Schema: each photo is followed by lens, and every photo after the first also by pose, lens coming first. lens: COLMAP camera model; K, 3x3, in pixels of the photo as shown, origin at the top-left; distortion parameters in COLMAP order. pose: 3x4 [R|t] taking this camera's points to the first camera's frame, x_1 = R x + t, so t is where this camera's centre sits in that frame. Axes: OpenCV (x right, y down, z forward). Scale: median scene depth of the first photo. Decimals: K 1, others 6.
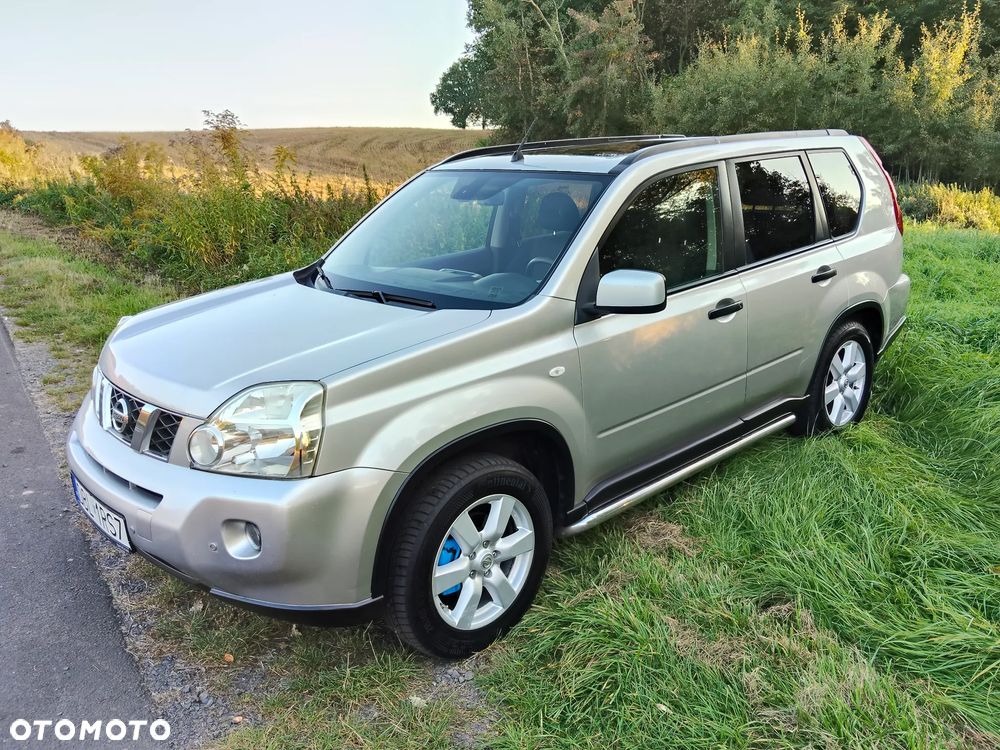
lens RADIAL K [[857.0, 0, 502.0], [0, 857.0, 381.3], [0, 0, 1]] dist [0.075480, -0.135454]
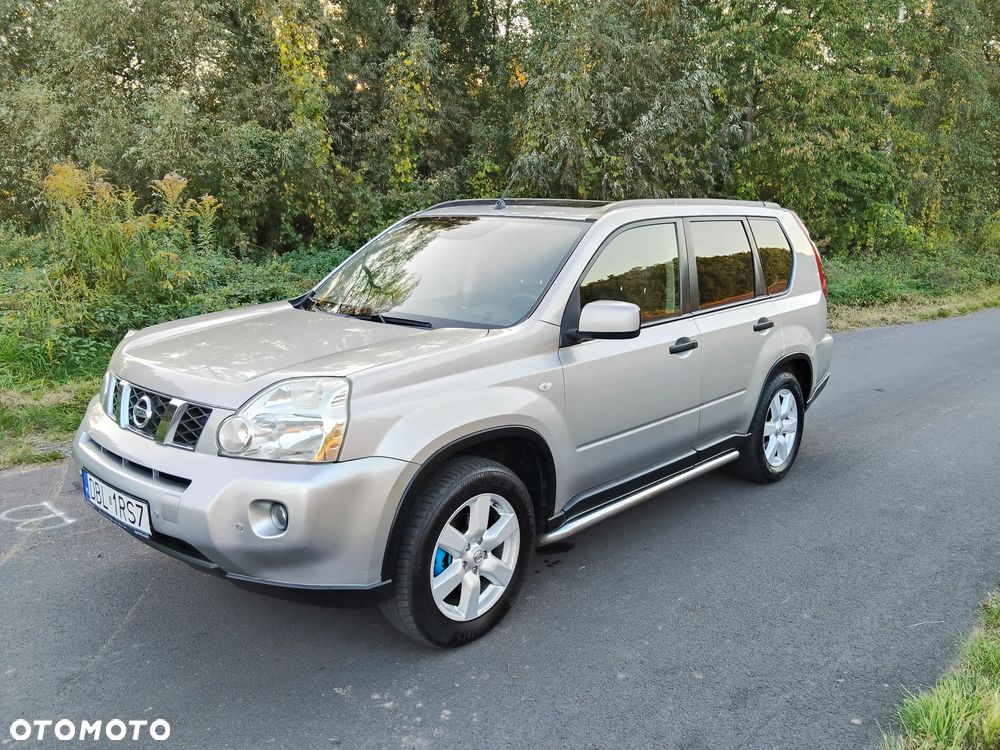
lens RADIAL K [[857.0, 0, 503.4], [0, 857.0, 373.1], [0, 0, 1]] dist [0.075480, -0.135454]
pose [[0.994971, 0.032839, 0.094625, -0.094979], [-0.023039, 0.994429, -0.102857, 0.086366], [-0.097476, 0.100160, 0.990185, -0.098752]]
